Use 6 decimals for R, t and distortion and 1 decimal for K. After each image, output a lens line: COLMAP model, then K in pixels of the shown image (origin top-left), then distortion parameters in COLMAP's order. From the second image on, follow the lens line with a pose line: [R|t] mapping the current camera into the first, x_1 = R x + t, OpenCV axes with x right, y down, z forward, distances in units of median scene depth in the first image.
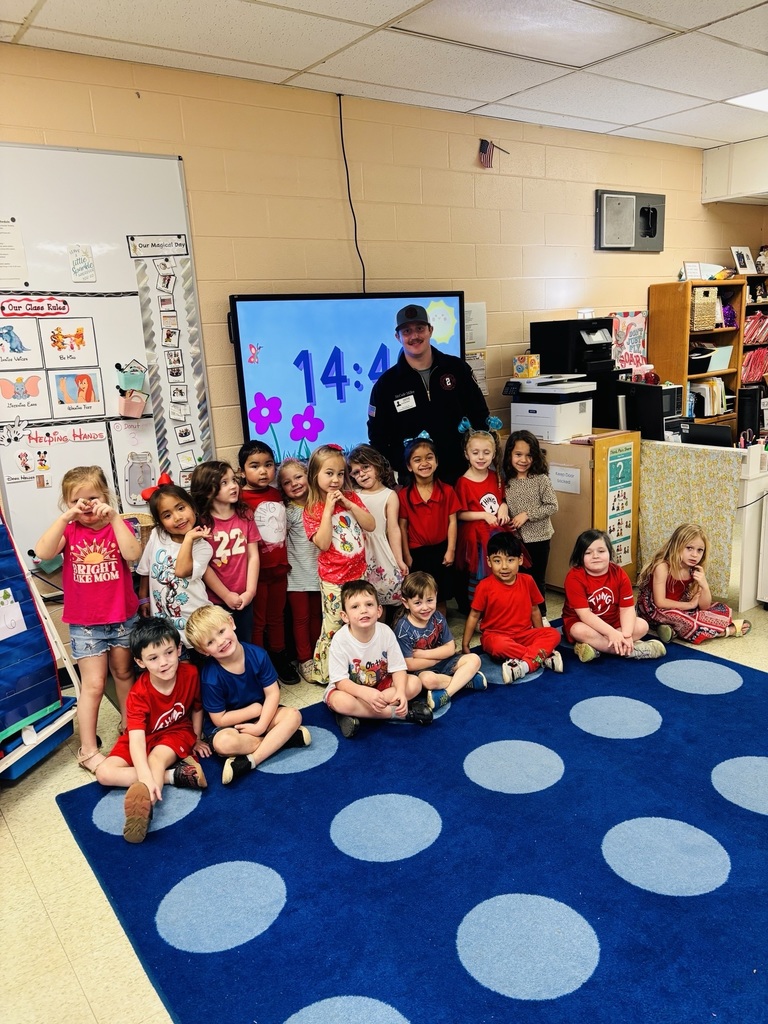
lens RADIAL K [[777.9, 0, 384.0], [0, 777.9, 512.0], [0, 0, 1]] dist [0.033960, -0.005759]
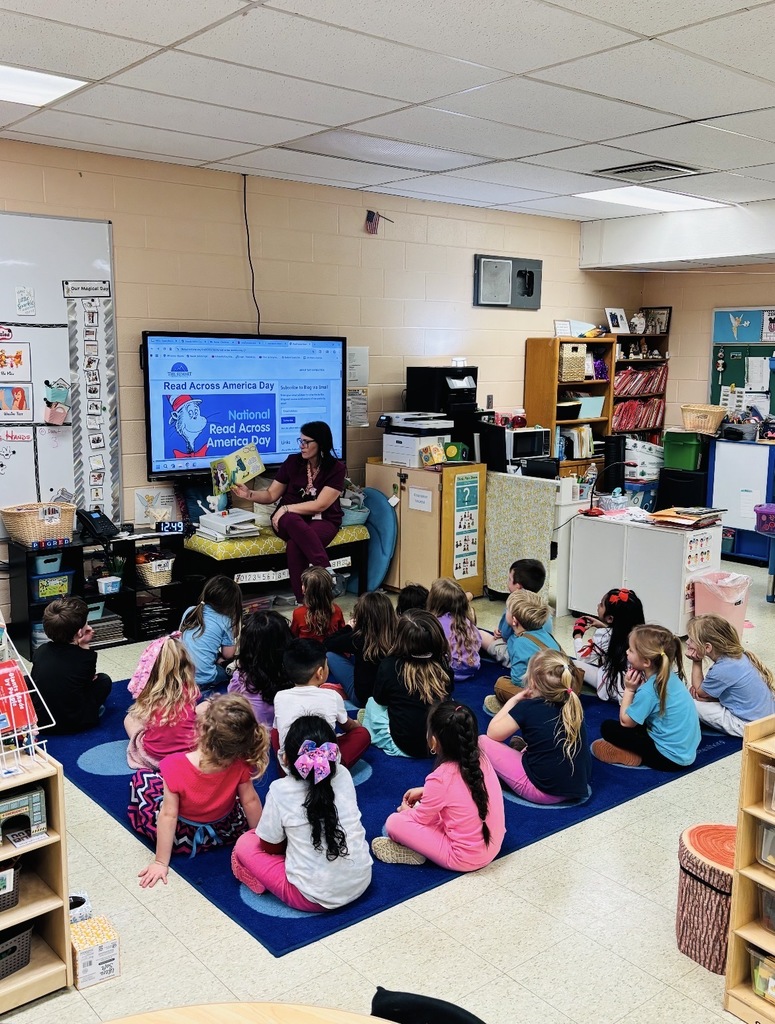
lens RADIAL K [[977.2, 0, 387.5], [0, 977.2, 512.0], [0, 0, 1]] dist [0.260430, -0.959274]
pose [[0.996966, 0.053280, 0.056737, 0.092181], [-0.049328, 0.996402, -0.068924, 0.077221], [-0.060205, 0.065916, 0.996007, -0.455544]]
